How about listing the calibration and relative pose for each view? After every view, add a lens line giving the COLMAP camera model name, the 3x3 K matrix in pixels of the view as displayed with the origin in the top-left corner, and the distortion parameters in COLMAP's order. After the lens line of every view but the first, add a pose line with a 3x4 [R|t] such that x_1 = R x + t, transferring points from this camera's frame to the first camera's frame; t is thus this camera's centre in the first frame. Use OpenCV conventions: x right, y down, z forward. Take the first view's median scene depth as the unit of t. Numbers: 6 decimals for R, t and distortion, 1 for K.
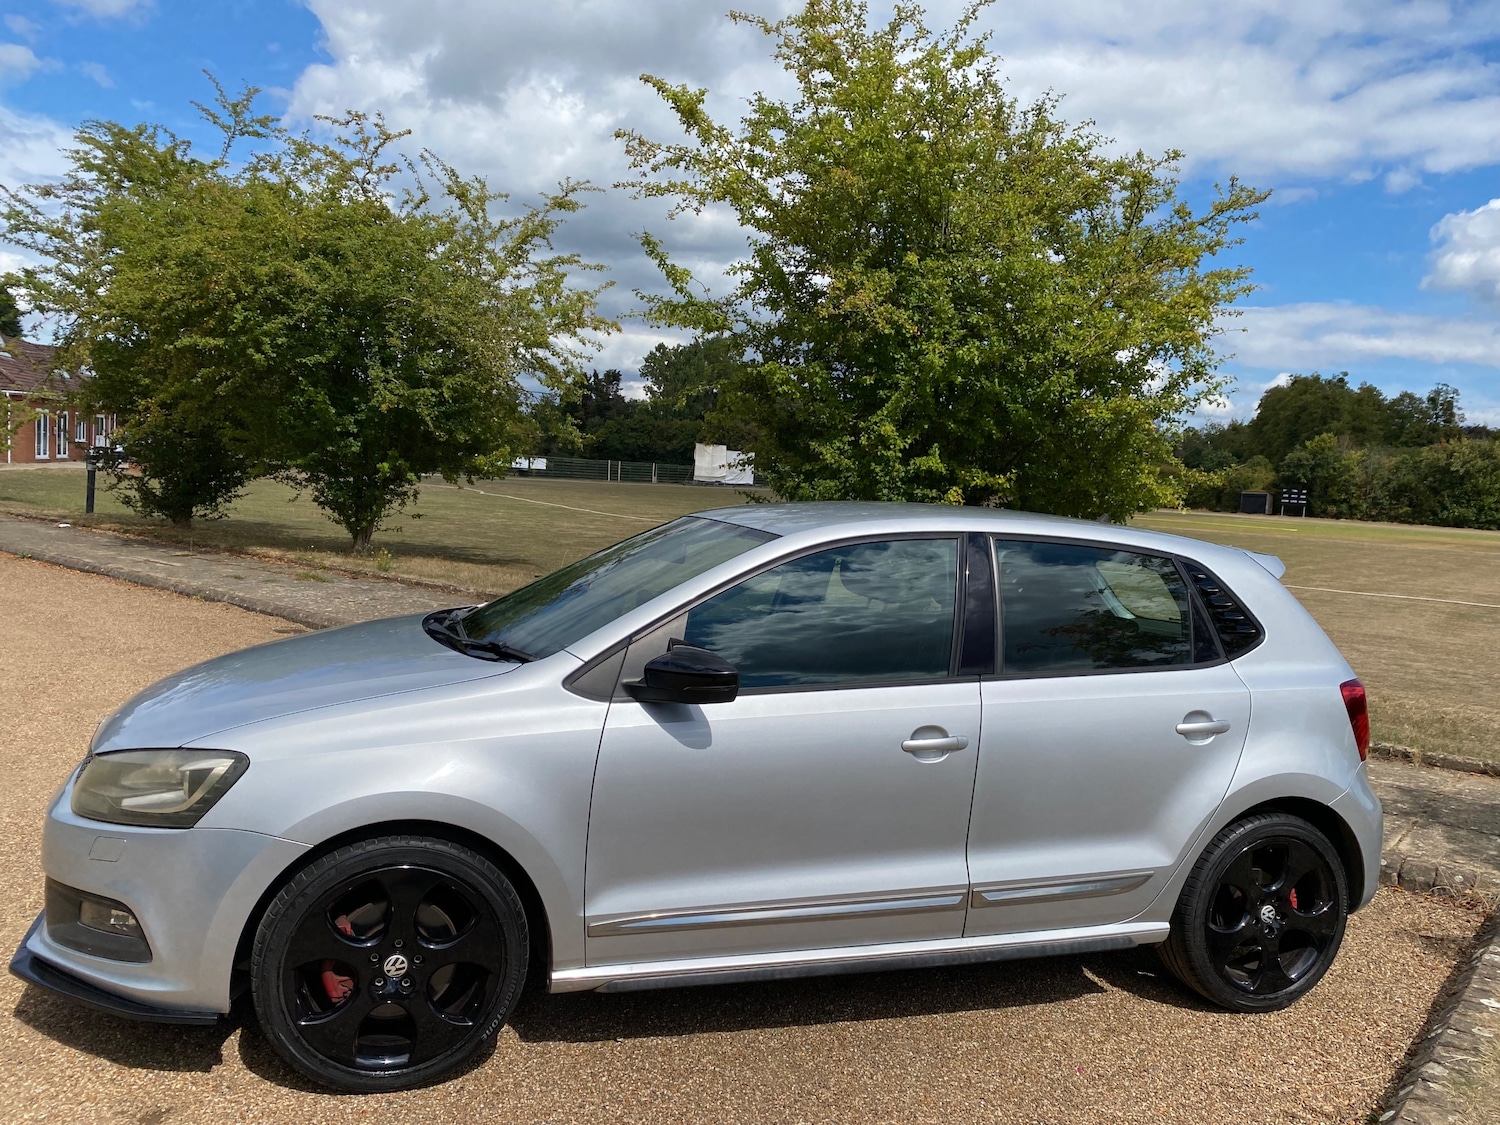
lens RADIAL K [[1152.7, 0, 763.9], [0, 1152.7, 579.1], [0, 0, 1]] dist [0.020966, -0.006463]
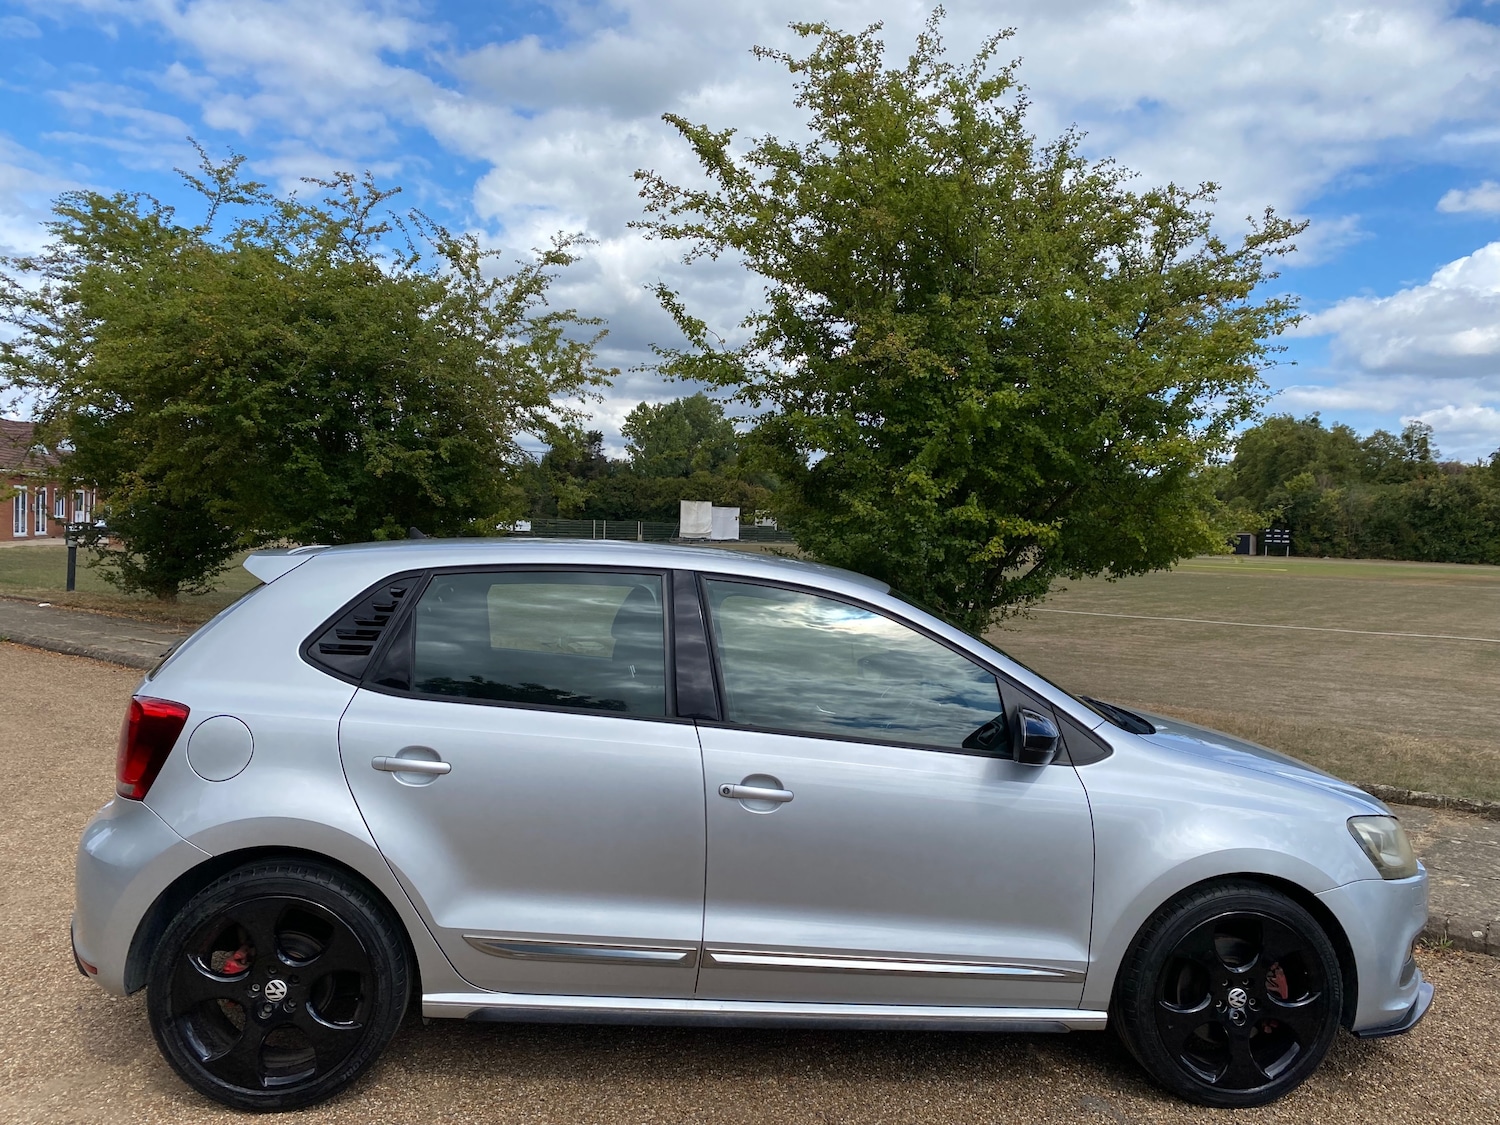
lens RADIAL K [[1150.5, 0, 763.8], [0, 1150.5, 583.7], [0, 0, 1]] dist [0.031262, -0.032153]
pose [[0.999430, -0.030436, 0.014628, -0.025917], [0.031044, 0.998580, -0.043302, -0.004580], [-0.013289, 0.043731, 0.998955, 0.040062]]
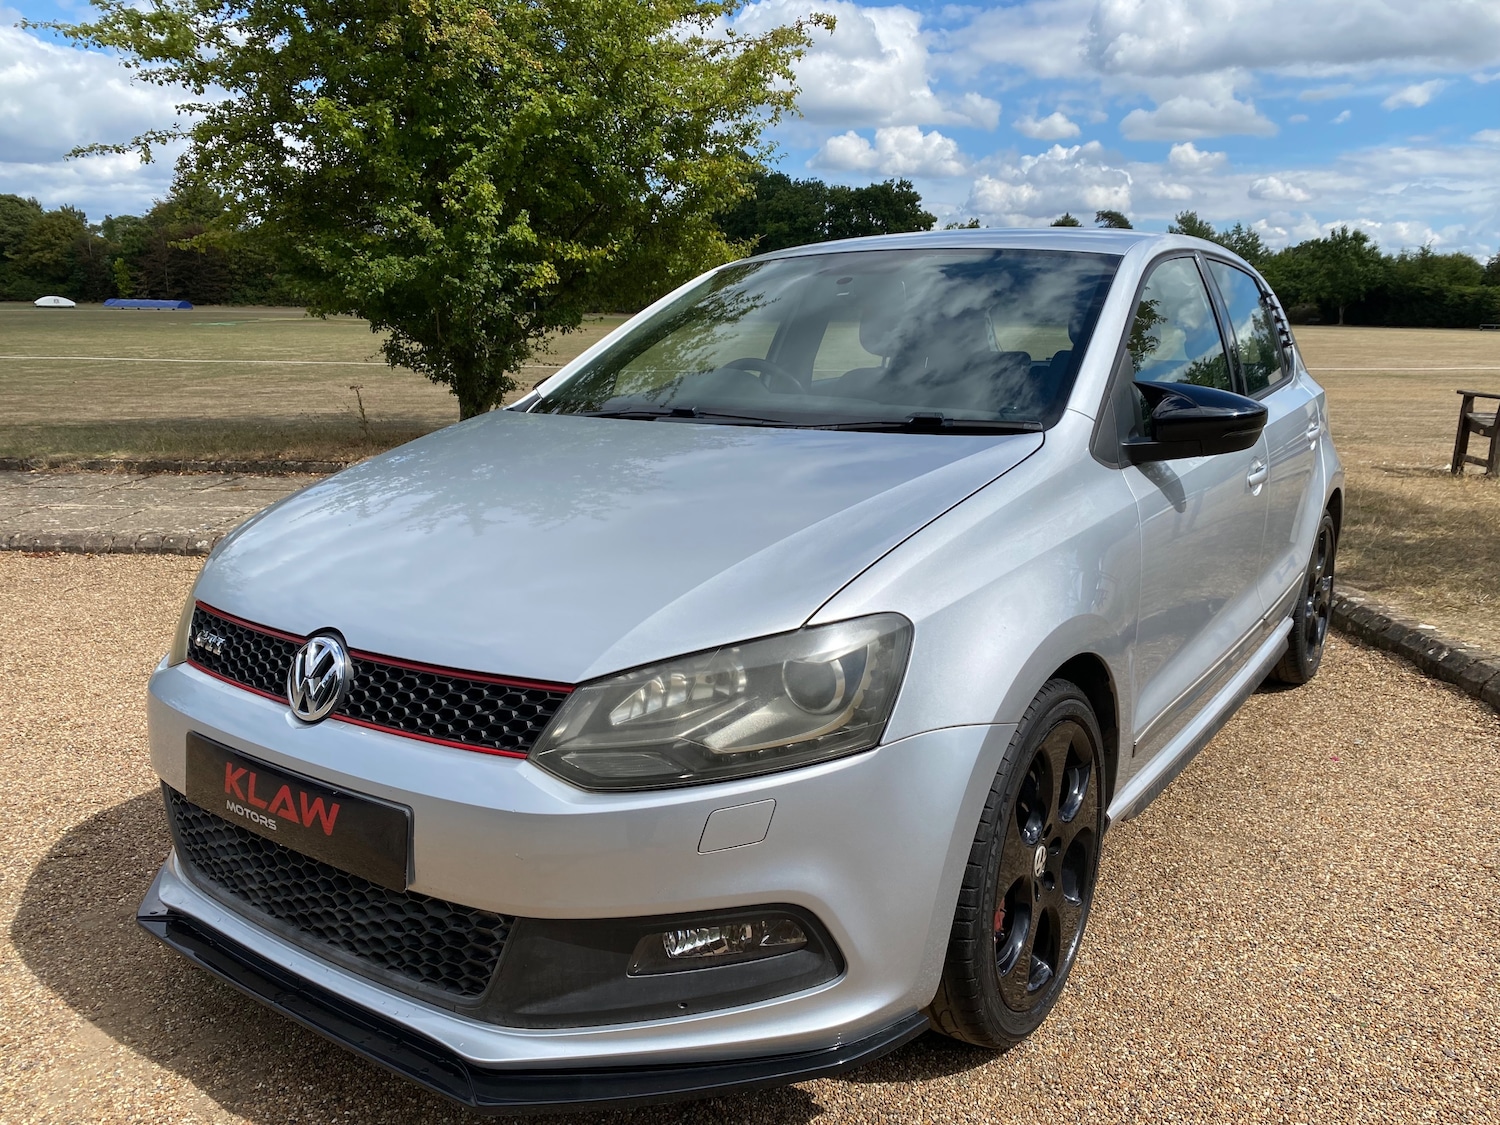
lens RADIAL K [[1154.7, 0, 755.6], [0, 1154.7, 576.0], [0, 0, 1]] dist [0.019848, -0.010604]
pose [[0.798742, -0.185696, 0.572301, -0.170833], [0.091011, 0.977526, 0.190160, 0.001480], [-0.594751, -0.099803, 0.797691, 0.111451]]
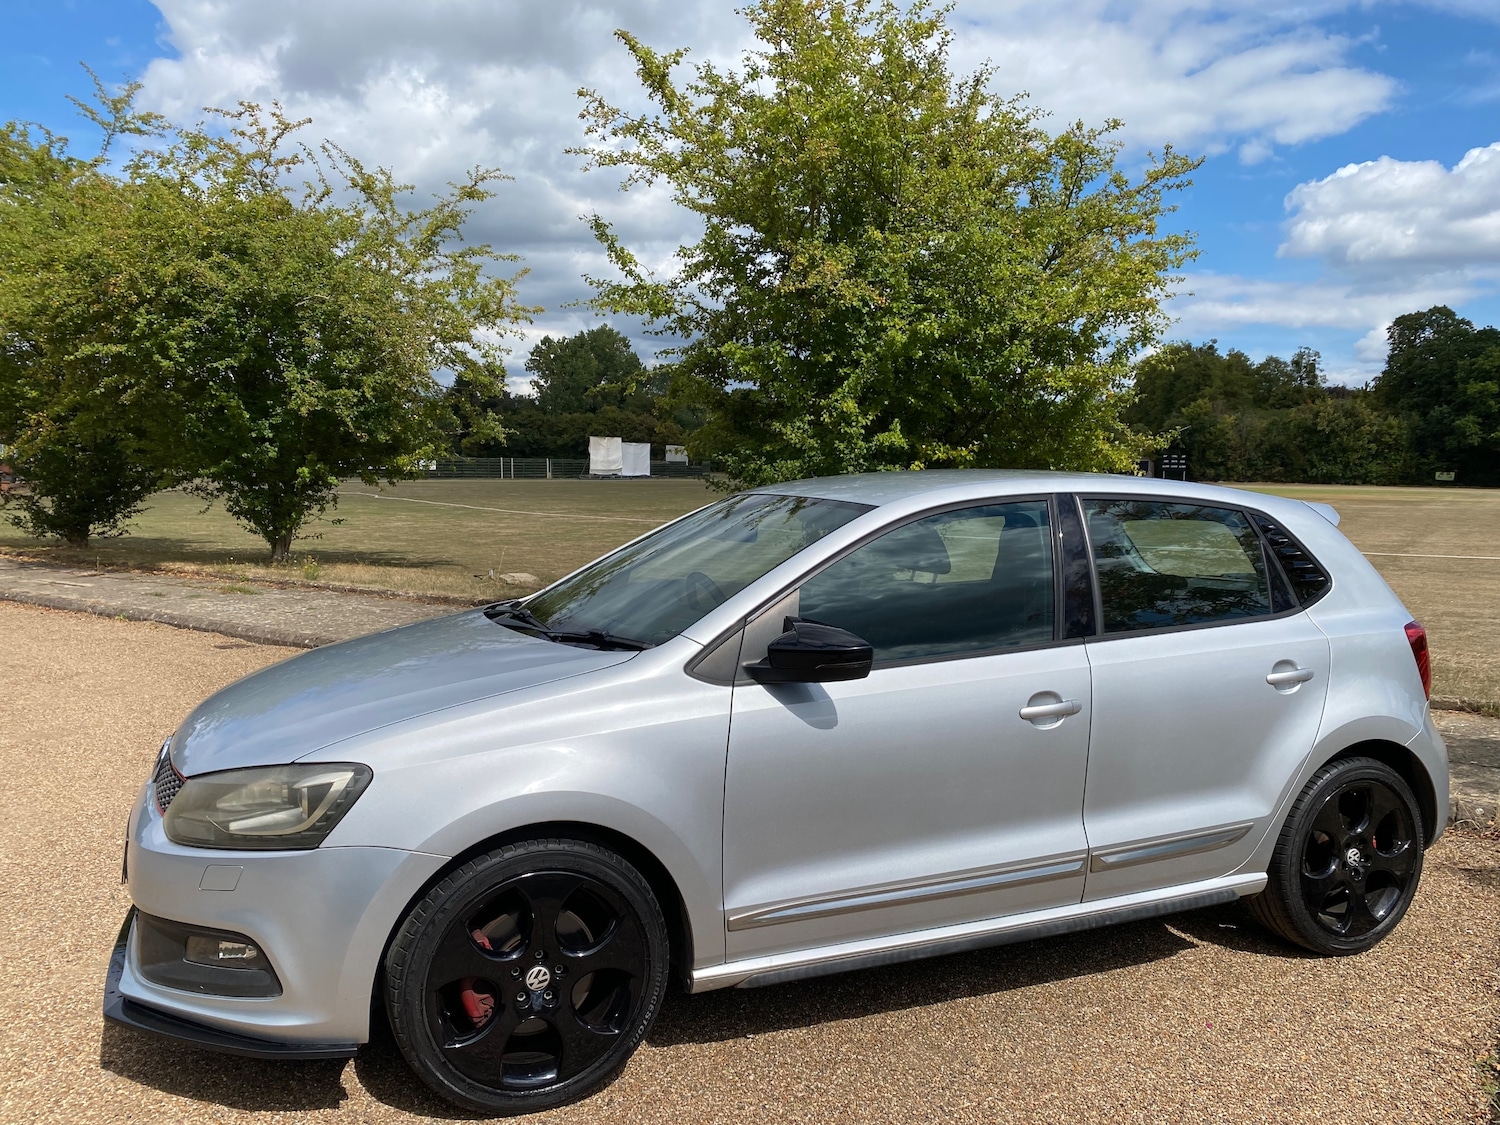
lens RADIAL K [[1154.7, 0, 755.6], [0, 1154.7, 576.0], [0, 0, 1]] dist [0.019848, -0.010604]
pose [[0.994994, -0.055916, 0.082826, -0.040888], [0.055337, 0.998425, 0.009275, 0.001444], [-0.083214, -0.004645, 0.996521, 0.008895]]
